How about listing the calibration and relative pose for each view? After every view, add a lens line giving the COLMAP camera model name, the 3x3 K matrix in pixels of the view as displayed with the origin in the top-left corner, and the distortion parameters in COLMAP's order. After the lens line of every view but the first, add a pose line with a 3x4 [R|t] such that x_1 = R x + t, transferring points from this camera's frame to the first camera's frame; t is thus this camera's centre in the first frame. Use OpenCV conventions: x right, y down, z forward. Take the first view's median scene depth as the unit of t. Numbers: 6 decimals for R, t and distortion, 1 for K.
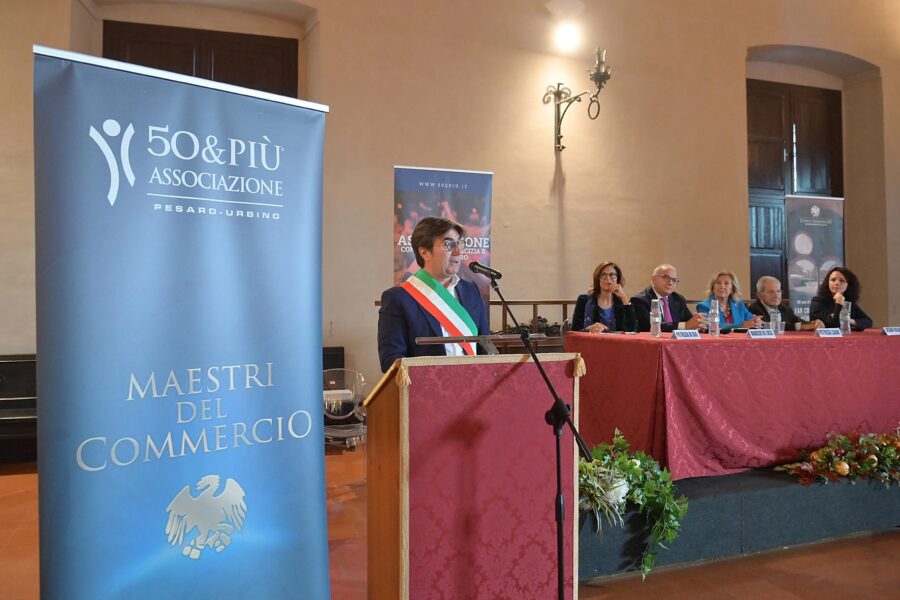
lens RADIAL K [[692.7, 0, 452.4], [0, 692.7, 294.5], [0, 0, 1]] dist [-0.034379, 0.000626]
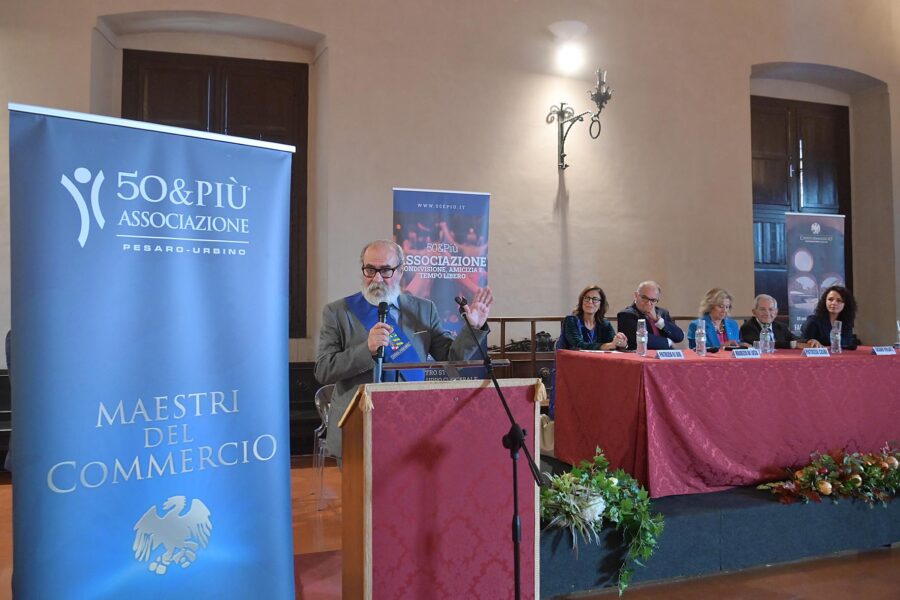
lens RADIAL K [[680.6, 0, 450.0], [0, 680.6, 300.0], [0, 0, 1]] dist [-0.032020, -0.000800]
pose [[0.999196, 0.000565, -0.040081, 0.050886], [-0.000766, 0.999987, -0.005016, -0.016488], [0.040078, 0.005042, 0.999184, -0.015679]]
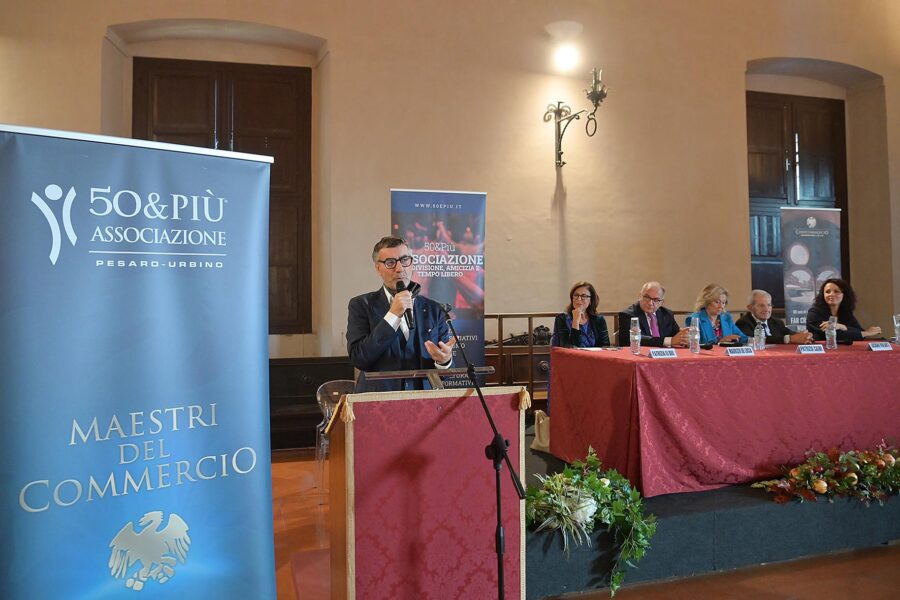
lens RADIAL K [[652.6, 0, 440.4], [0, 652.6, 291.1], [0, 0, 1]] dist [-0.032314, 0.000808]
pose [[0.997591, -0.007682, -0.068942, 0.072342], [0.007494, 0.999967, -0.002978, -0.032160], [0.068962, 0.002454, 0.997616, 0.012367]]
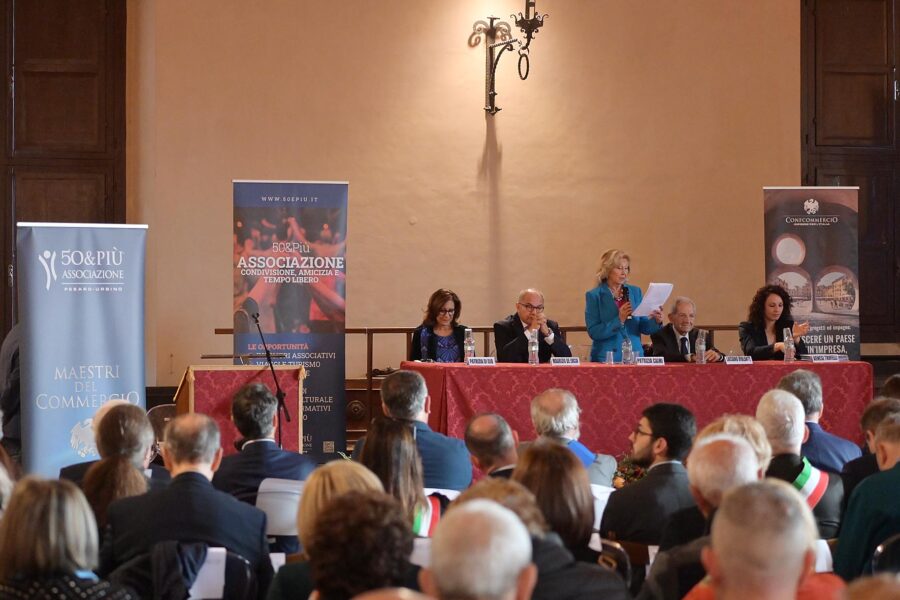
lens RADIAL K [[2531.3, 0, 450.0], [0, 2531.3, 300.0], [0, 0, 1]] dist [-0.053435, 0.028614]
pose [[0.996011, -0.002570, -0.089193, 0.605791], [0.002993, 0.999985, 0.004601, -0.053294], [0.089180, -0.004849, 0.996004, -2.791719]]
